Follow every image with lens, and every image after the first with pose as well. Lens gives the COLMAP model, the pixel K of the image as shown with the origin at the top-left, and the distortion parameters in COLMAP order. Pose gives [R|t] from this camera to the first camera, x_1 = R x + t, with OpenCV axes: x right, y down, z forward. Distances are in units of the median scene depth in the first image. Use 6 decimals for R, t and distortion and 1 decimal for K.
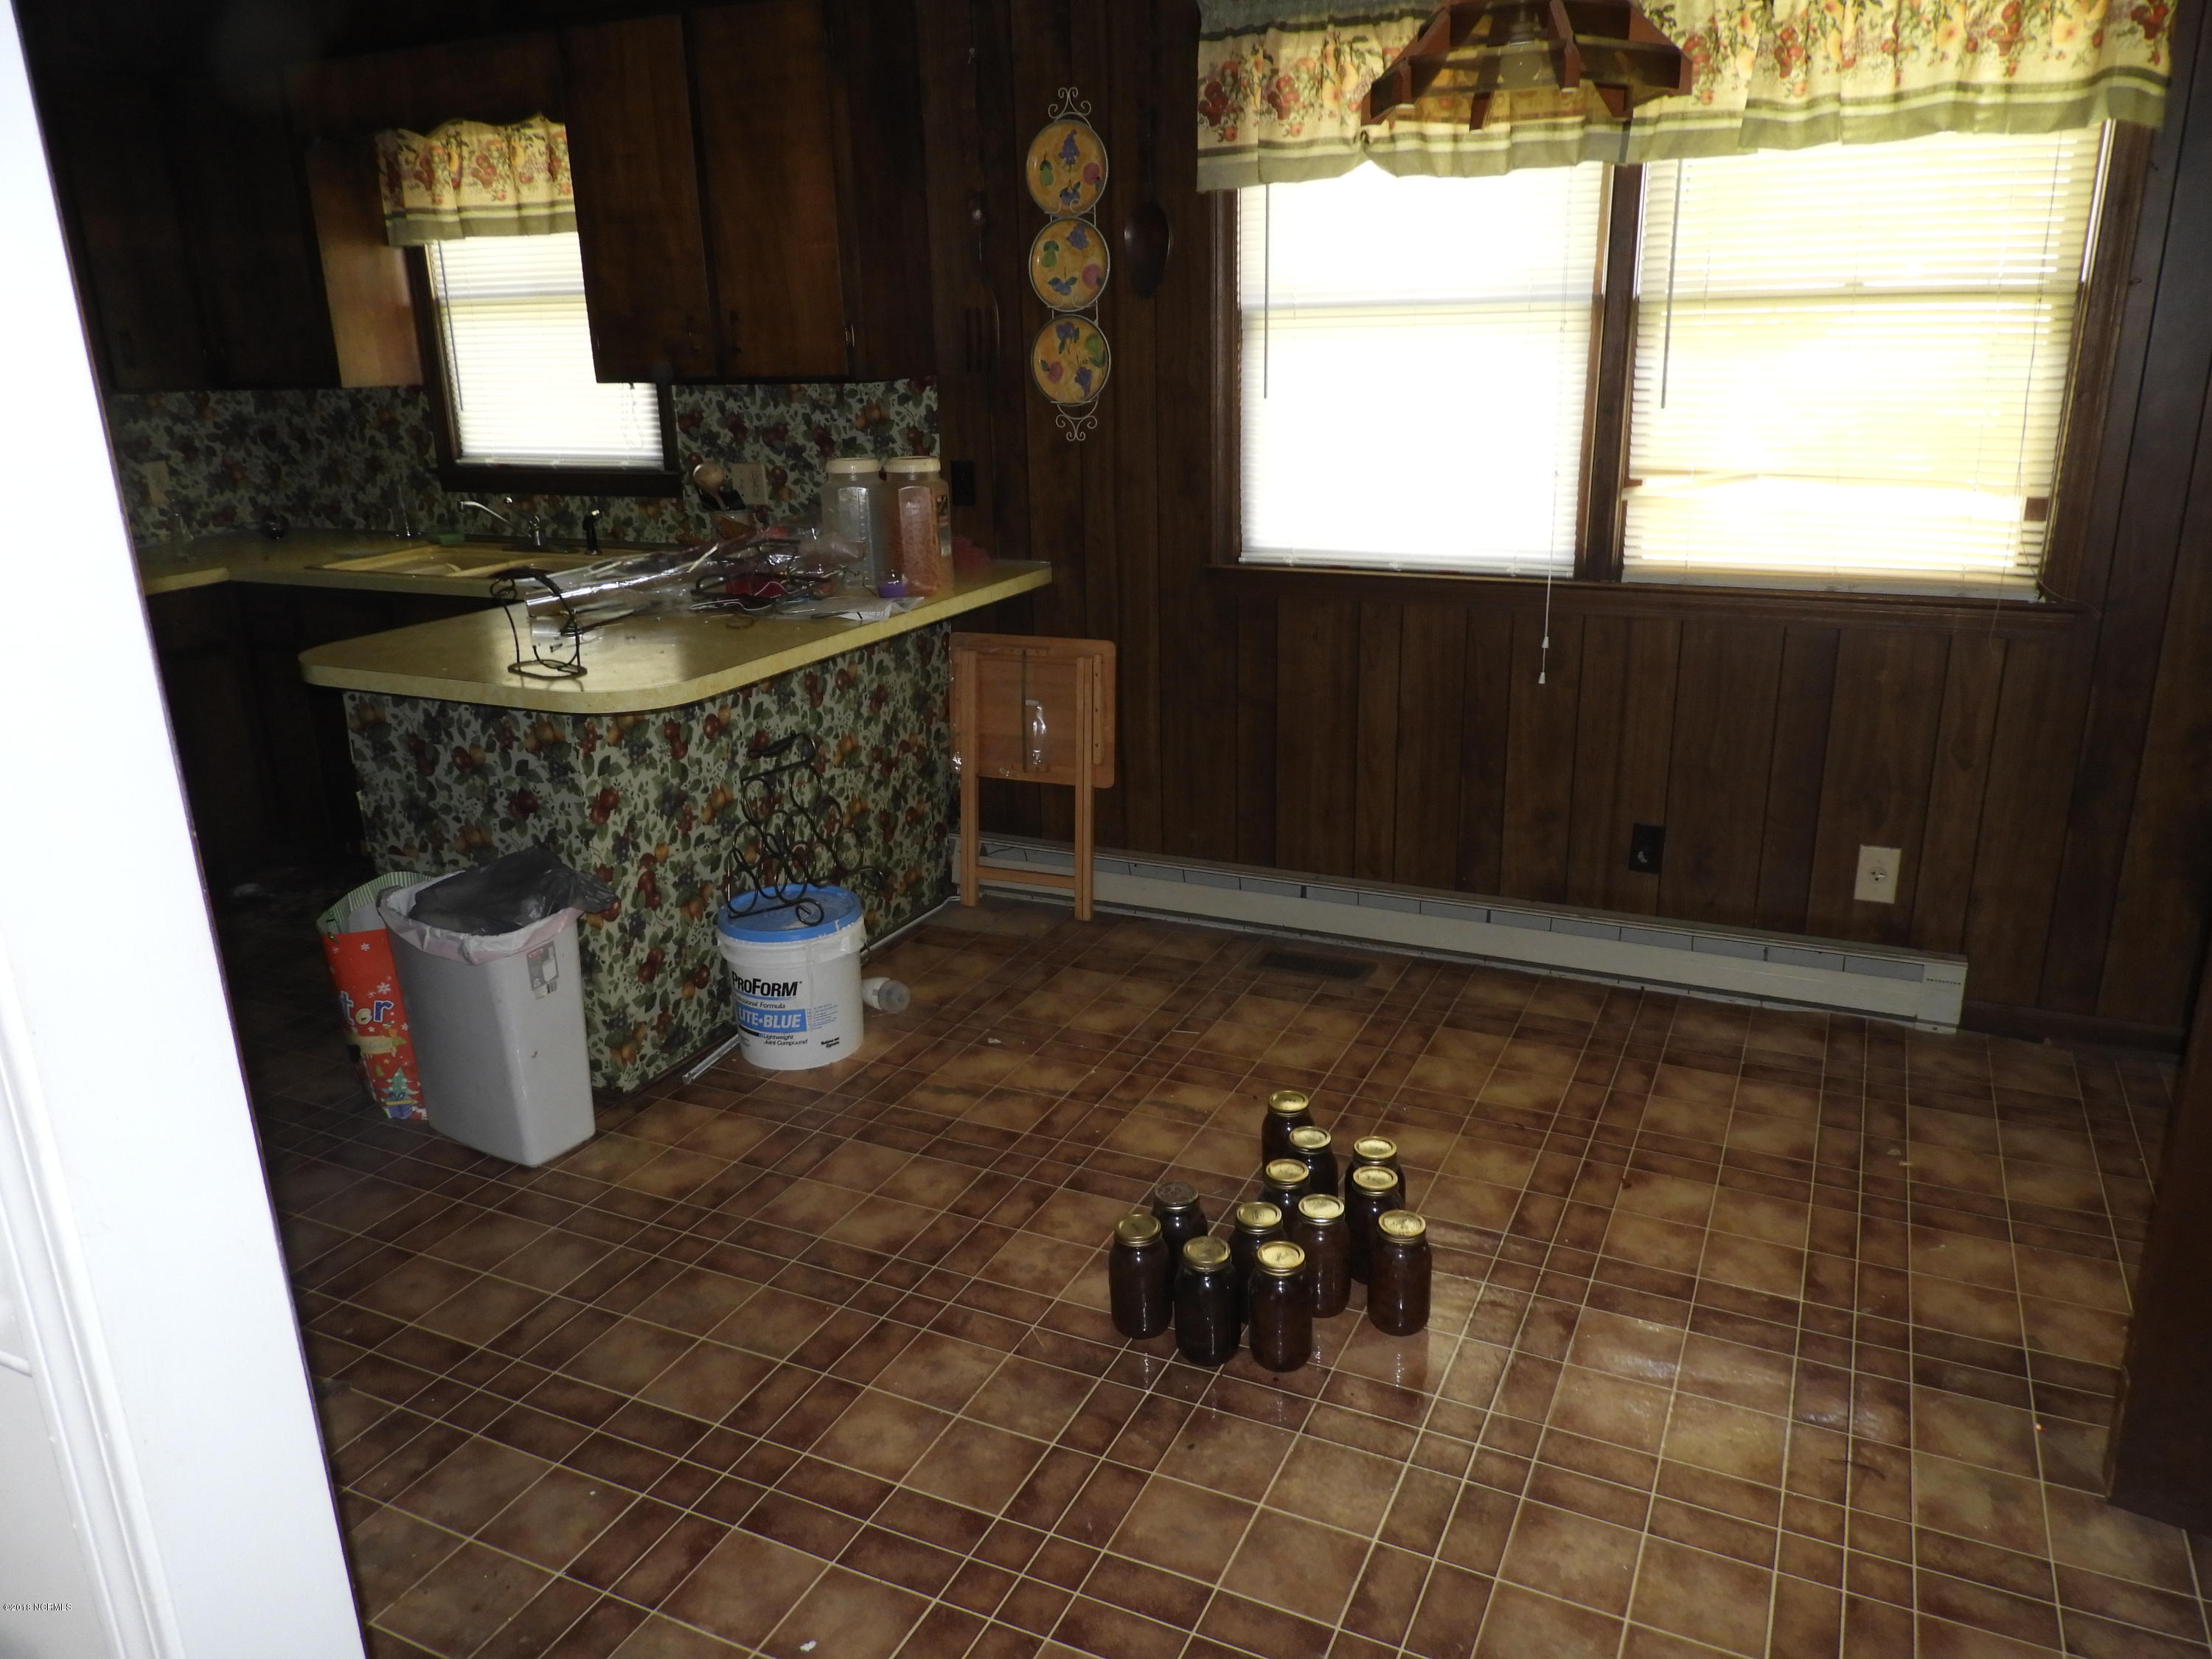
lens RADIAL K [[1565.0, 0, 1110.5], [0, 1565.0, 826.6], [0, 0, 1]] dist [0.005259, -0.002086]
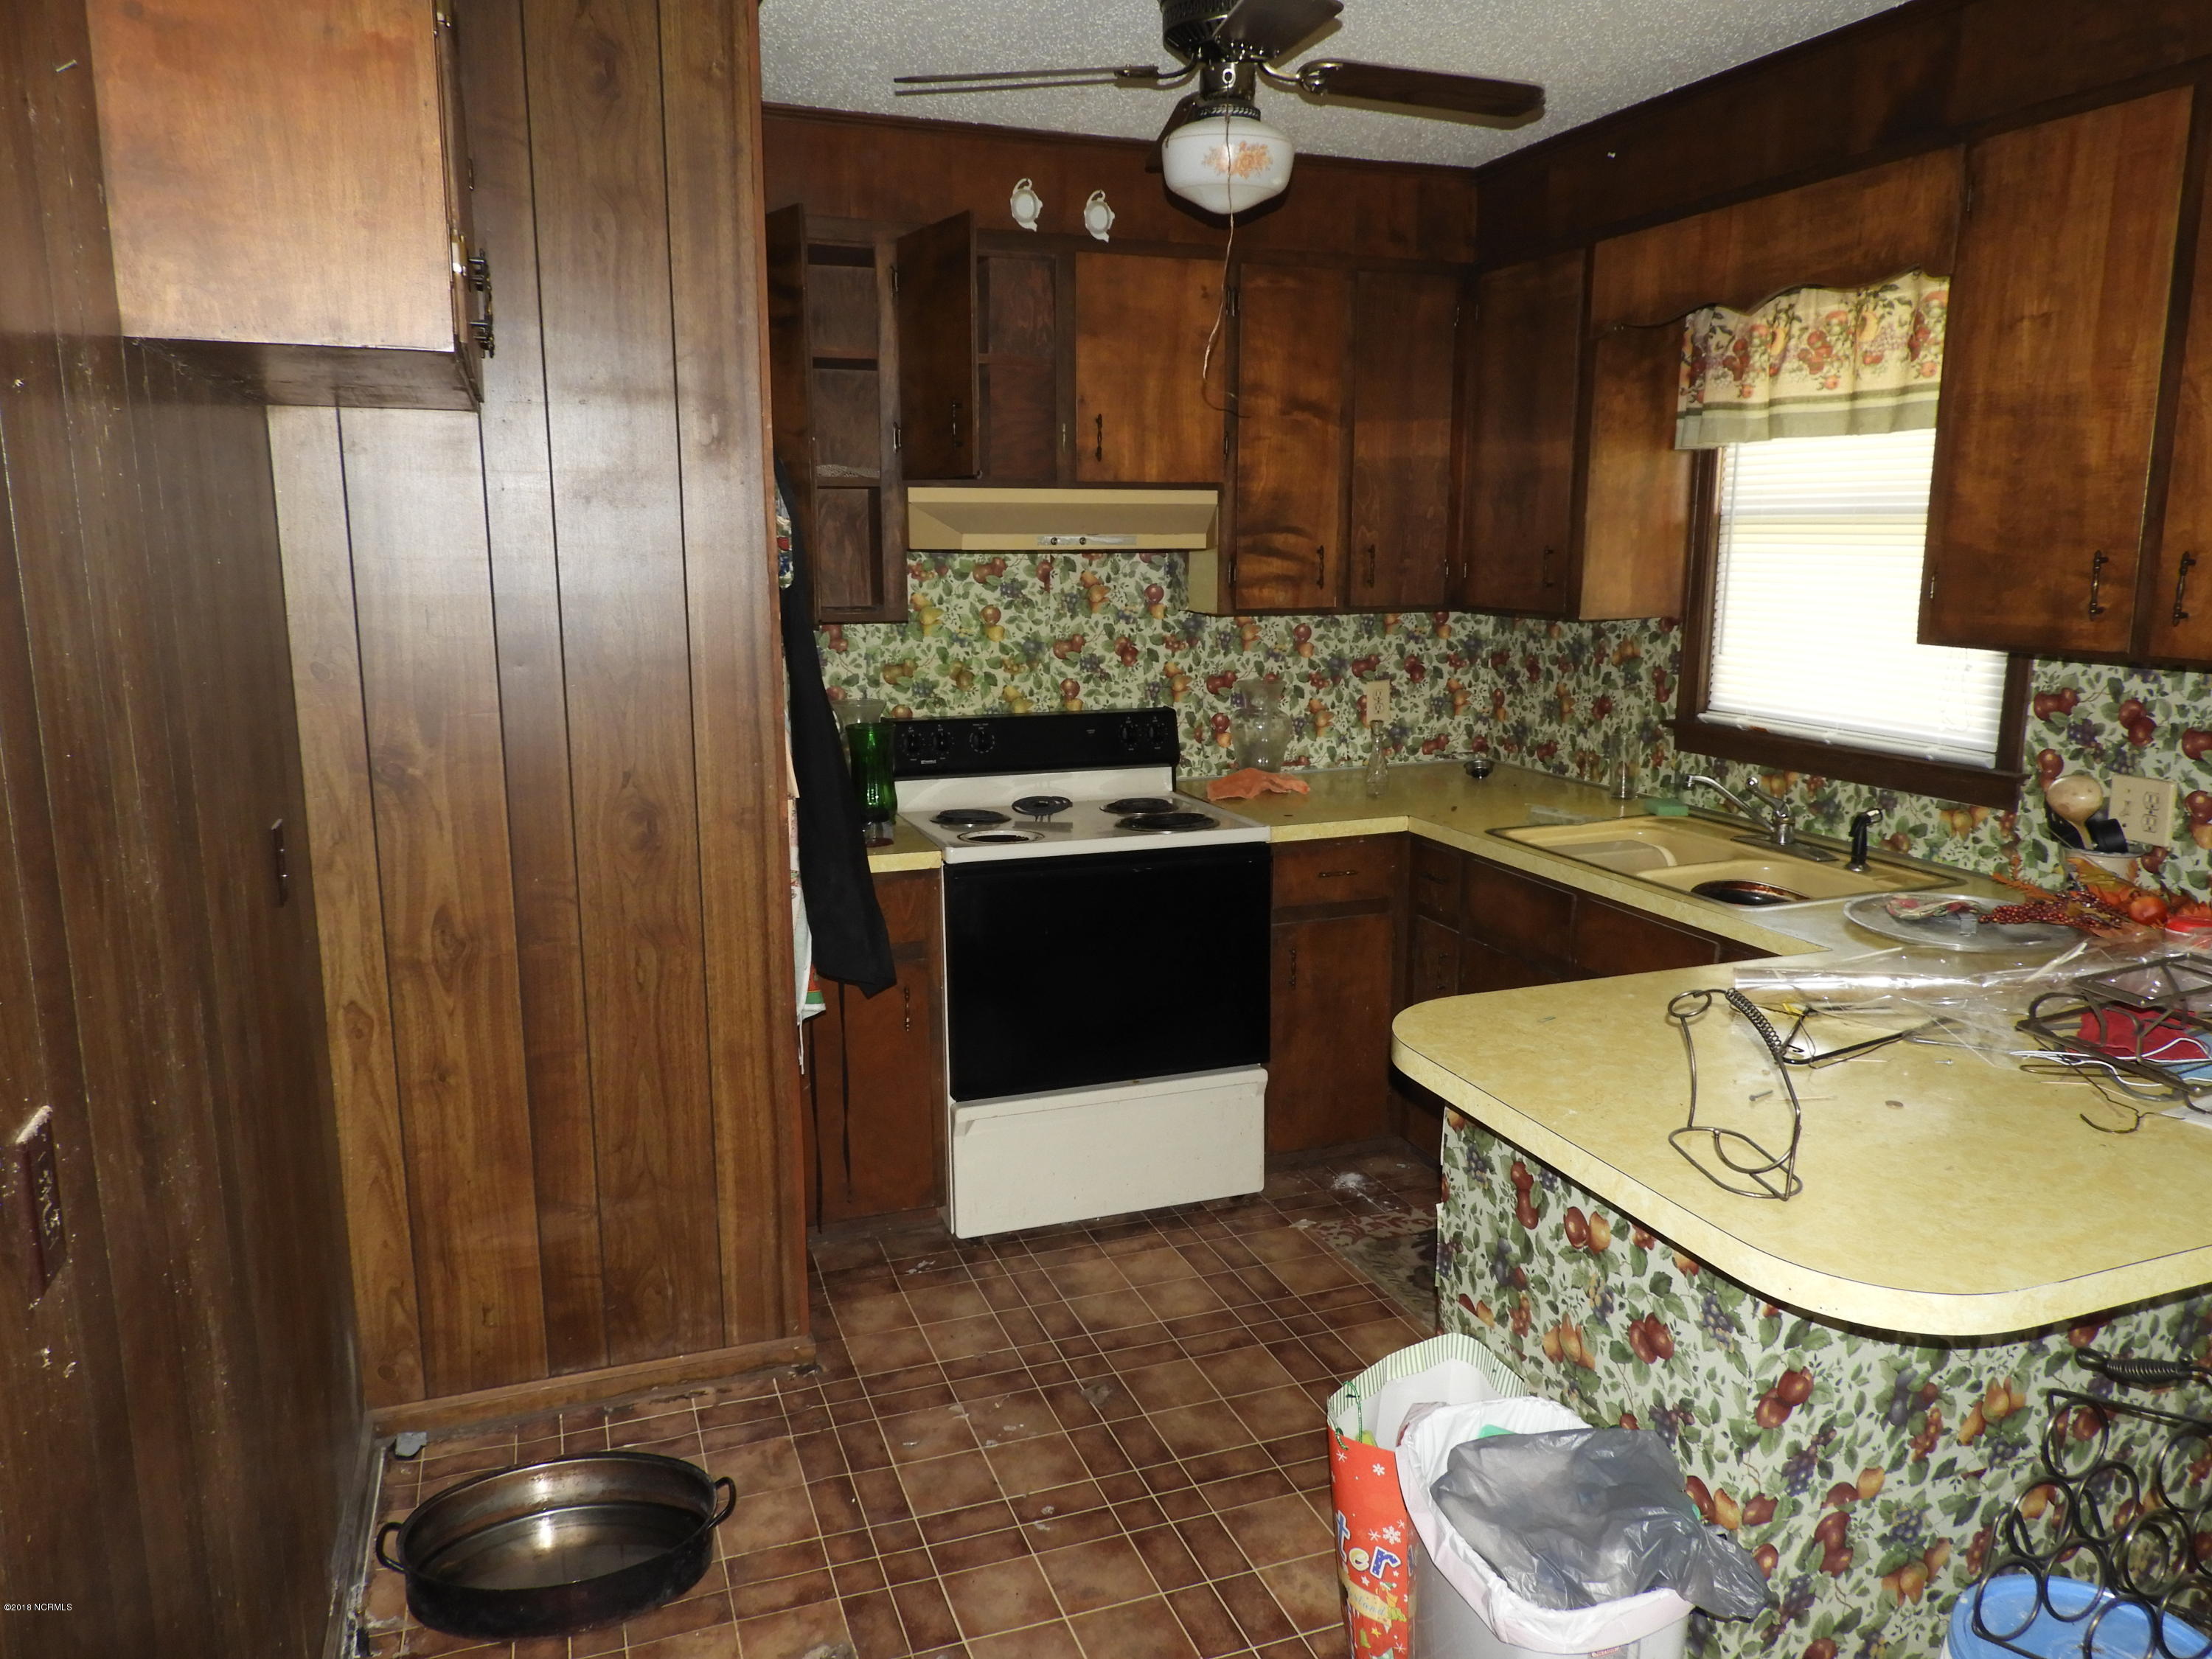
lens RADIAL K [[1565.0, 0, 1109.1], [0, 1565.0, 828.7], [0, 0, 1]] dist [0.005259, -0.002086]
pose [[0.719316, 0.151777, -0.677900, -0.102531], [-0.224805, 0.974190, -0.020424, -0.107544], [0.657303, 0.167086, 0.734871, 0.271600]]
